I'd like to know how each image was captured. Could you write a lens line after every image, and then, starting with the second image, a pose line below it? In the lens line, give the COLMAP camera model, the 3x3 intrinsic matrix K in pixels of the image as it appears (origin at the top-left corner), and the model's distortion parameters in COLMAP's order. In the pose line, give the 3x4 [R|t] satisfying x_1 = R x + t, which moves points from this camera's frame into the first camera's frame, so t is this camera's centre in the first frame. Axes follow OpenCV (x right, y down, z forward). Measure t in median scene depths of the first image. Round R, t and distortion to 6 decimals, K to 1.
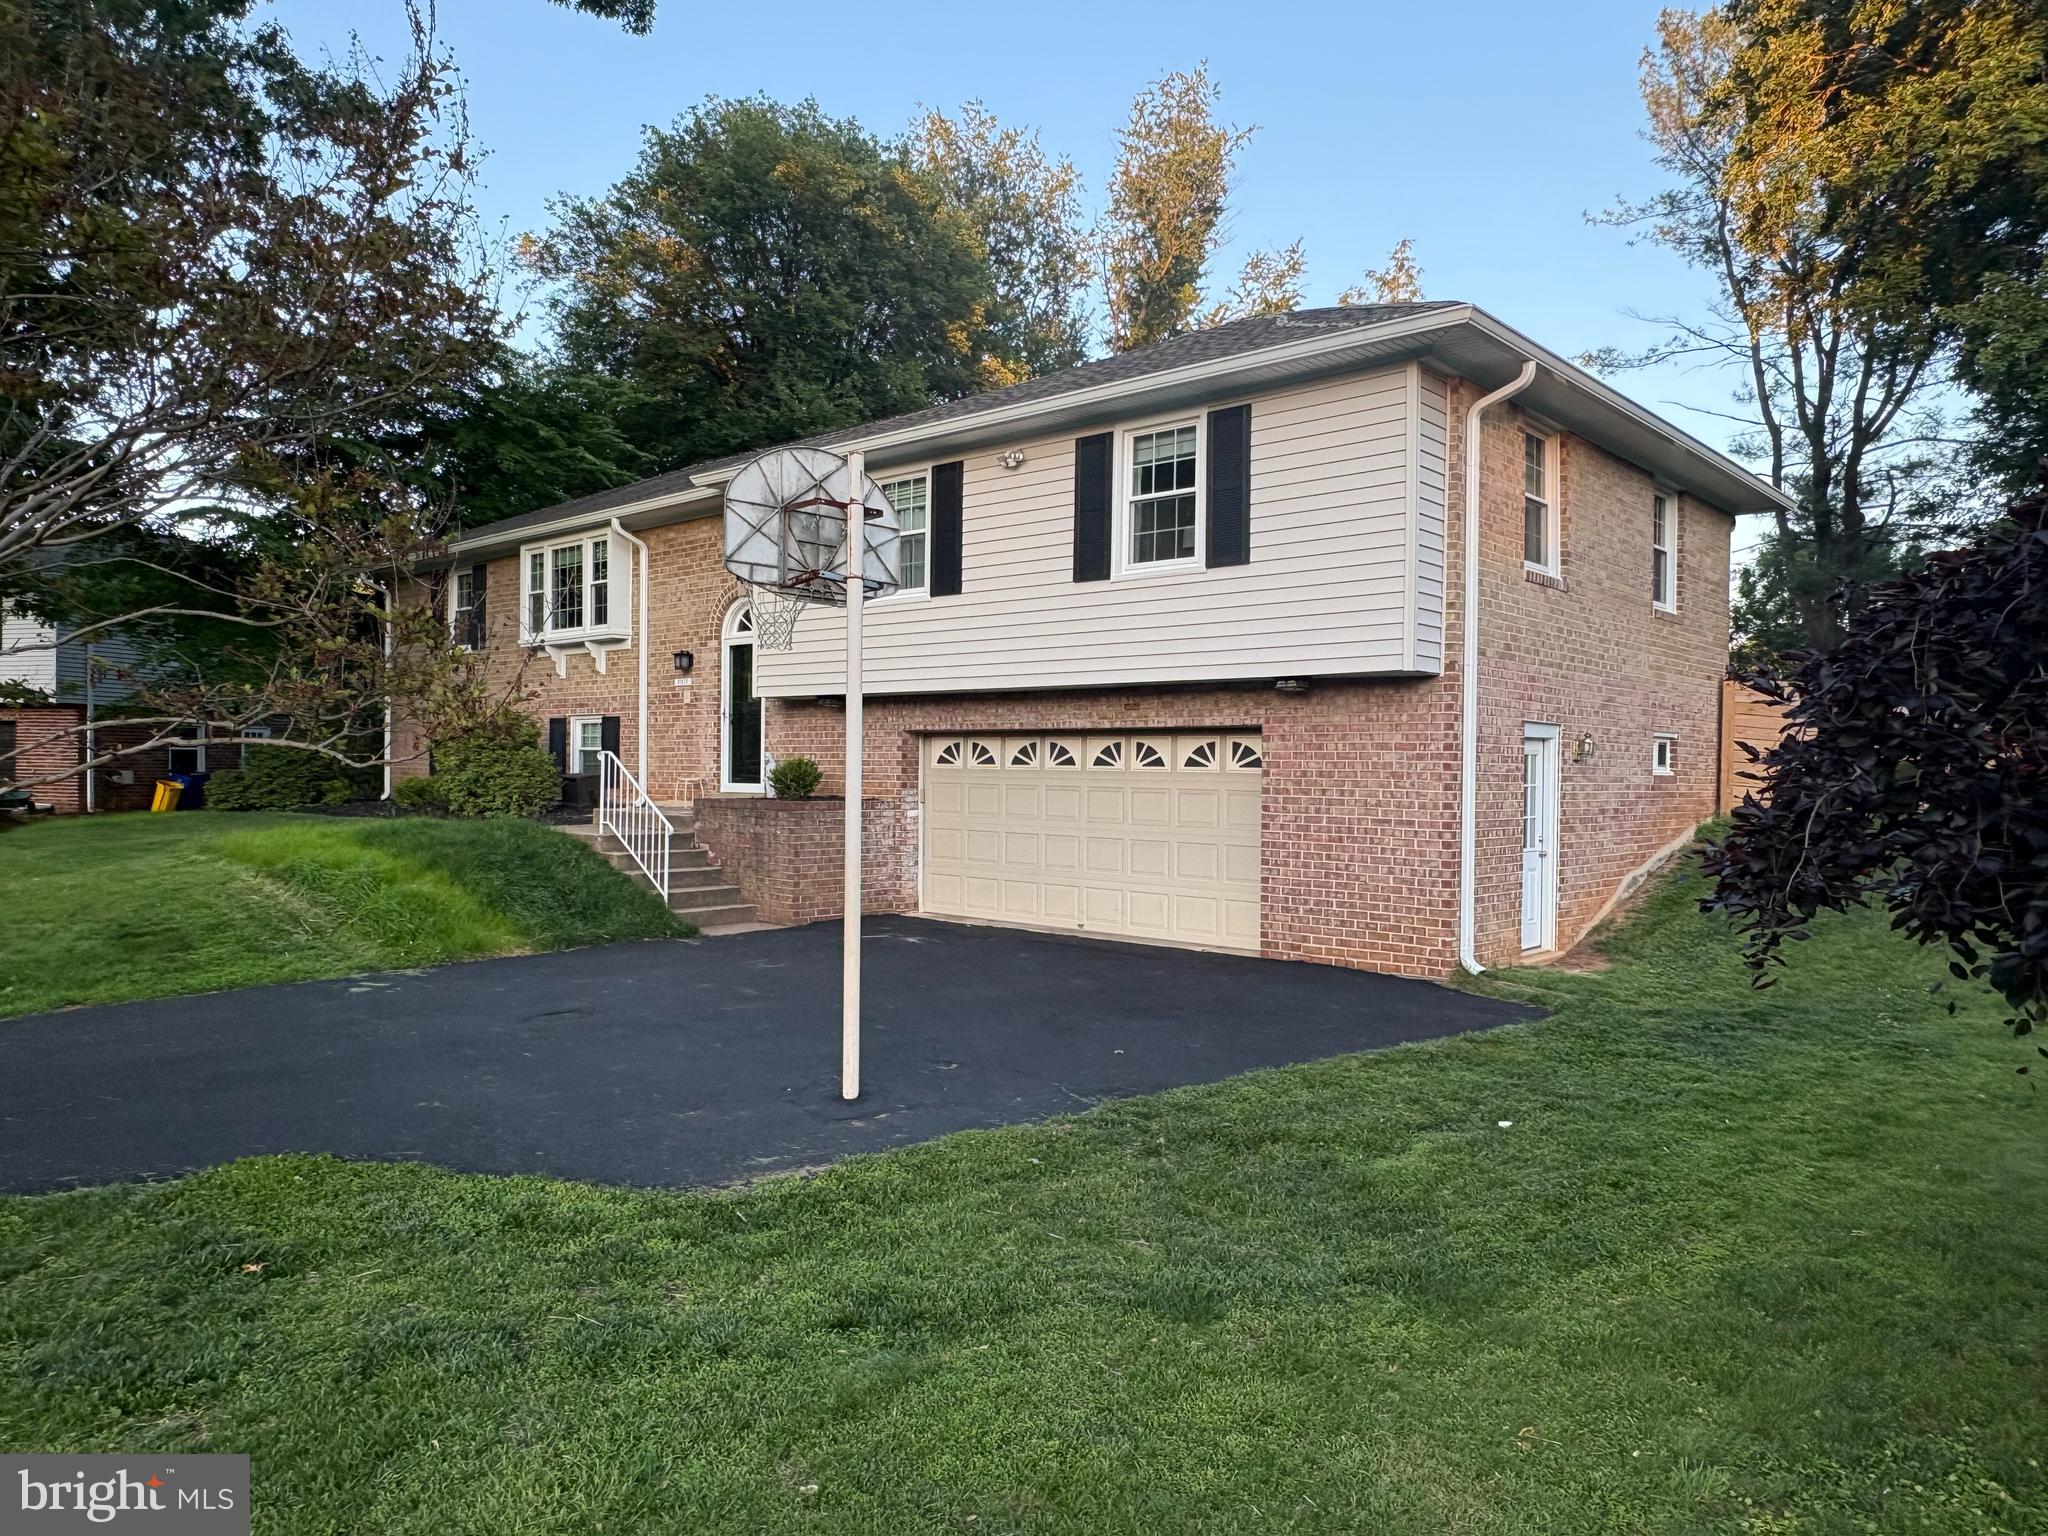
lens RADIAL K [[1380.4, 0, 1024.0], [0, 1380.4, 768.0], [0, 0, 1]] dist [-0.003990, -0.000870]
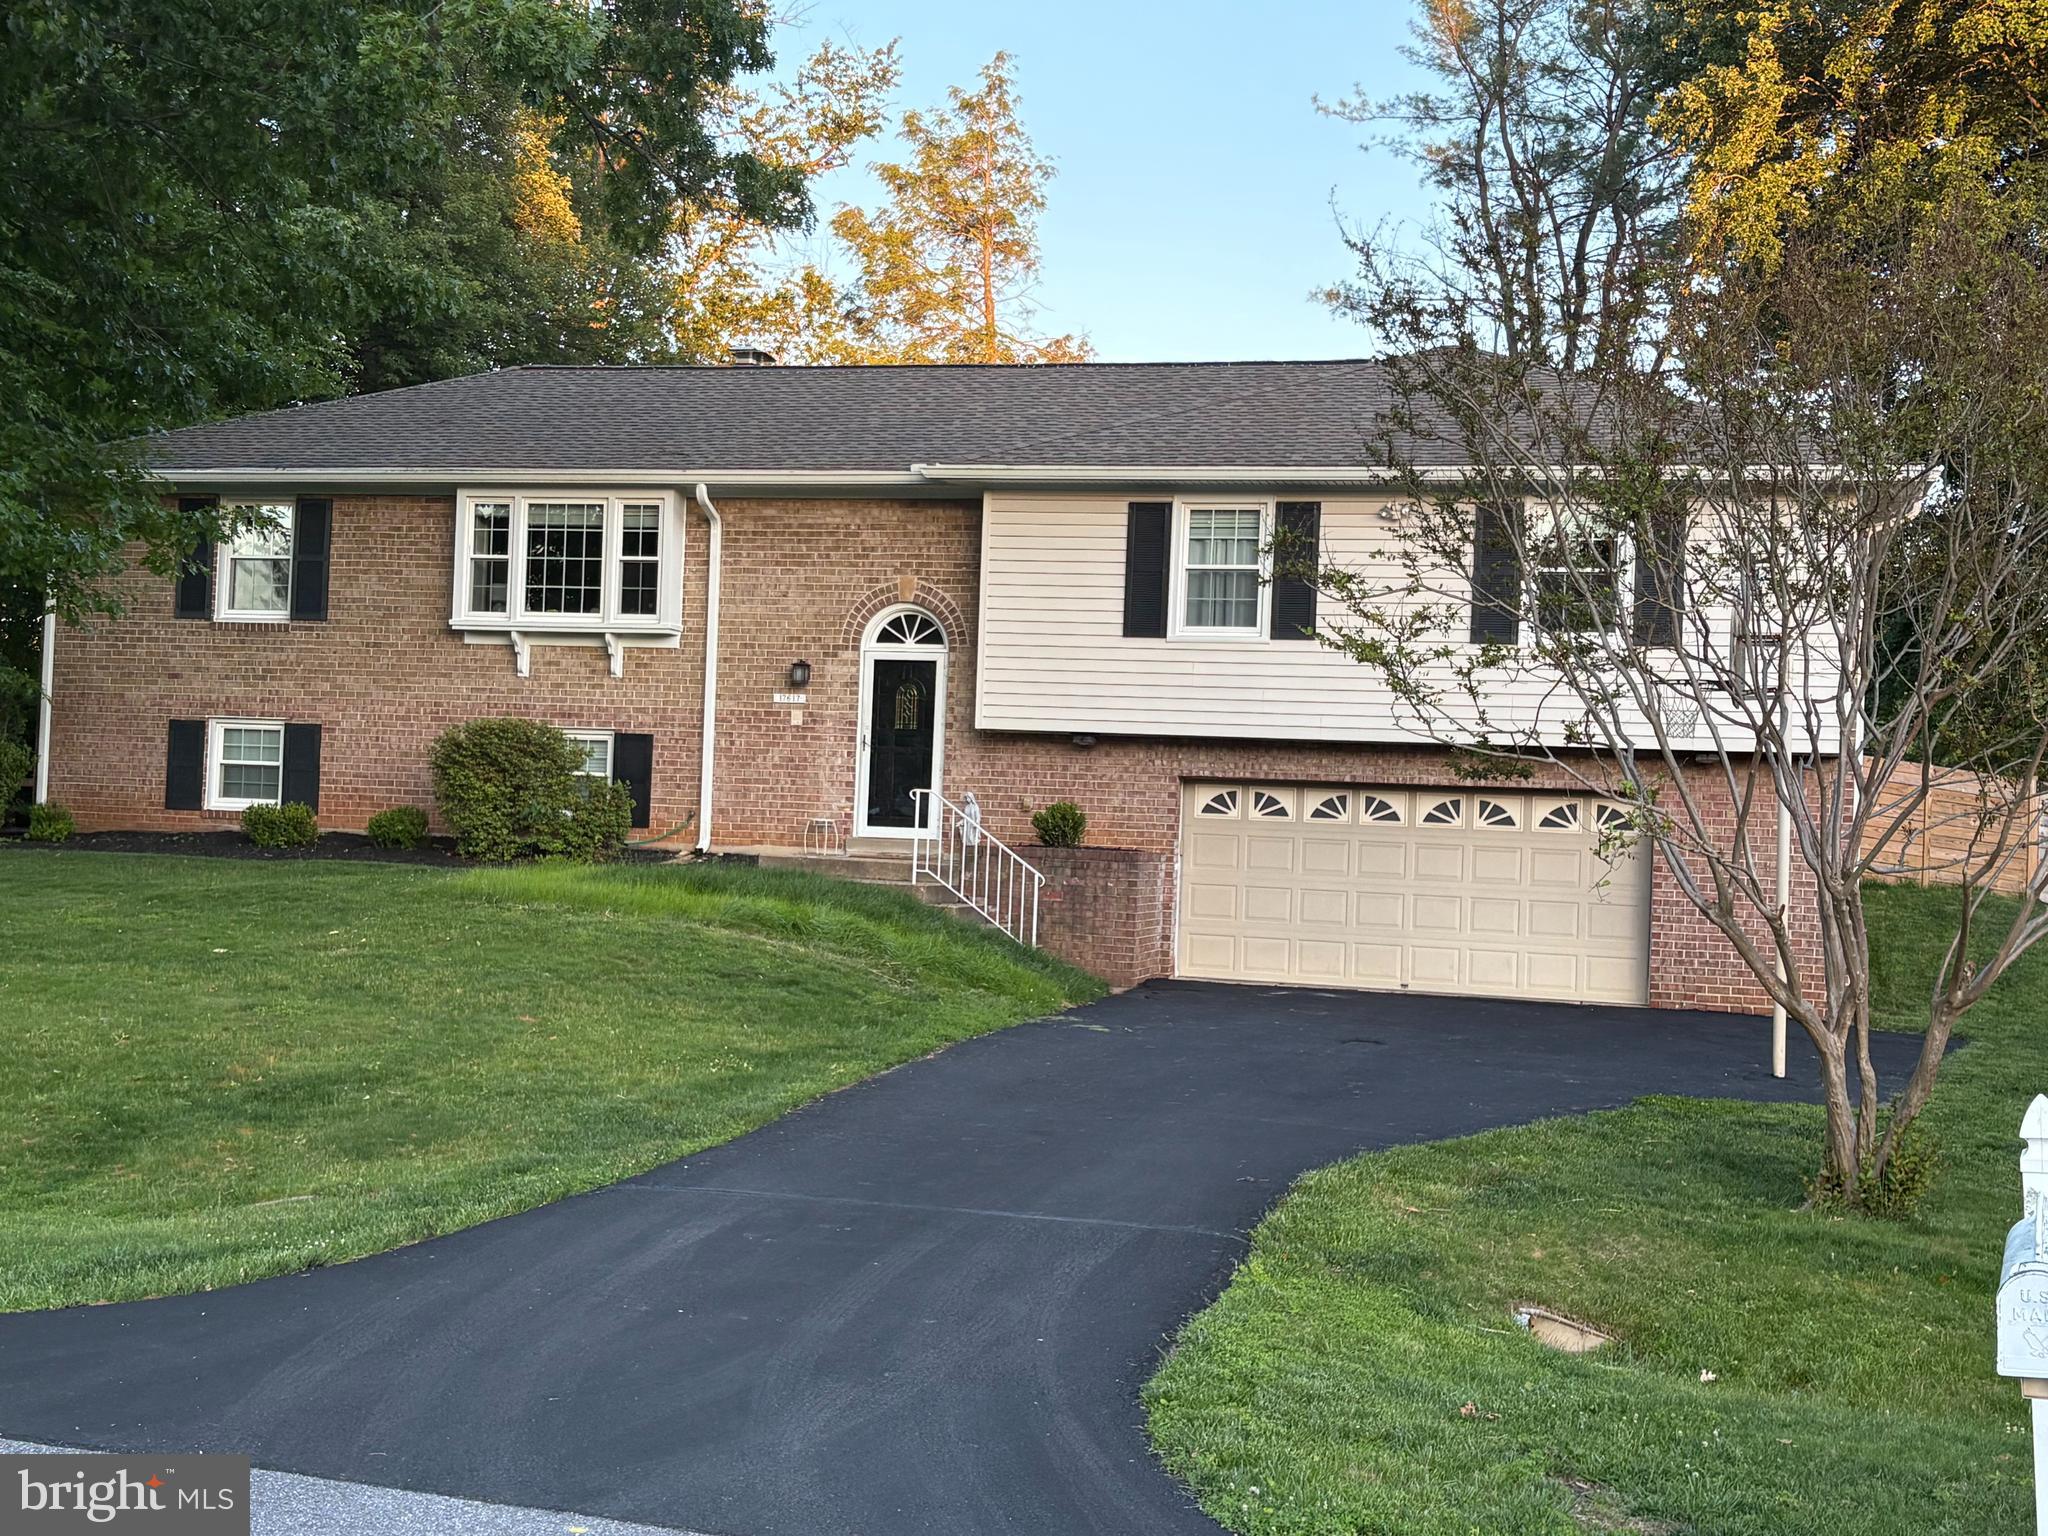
lens RADIAL K [[2460.6, 0, 1024.0], [0, 2460.6, 768.0], [0, 0, 1]] dist [0.146845, -0.007726]
pose [[0.882081, 0.031912, 0.470016, -0.783793], [-0.028680, 0.999490, -0.014039, -0.005514], [-0.470224, -0.001096, 0.882546, -0.321562]]
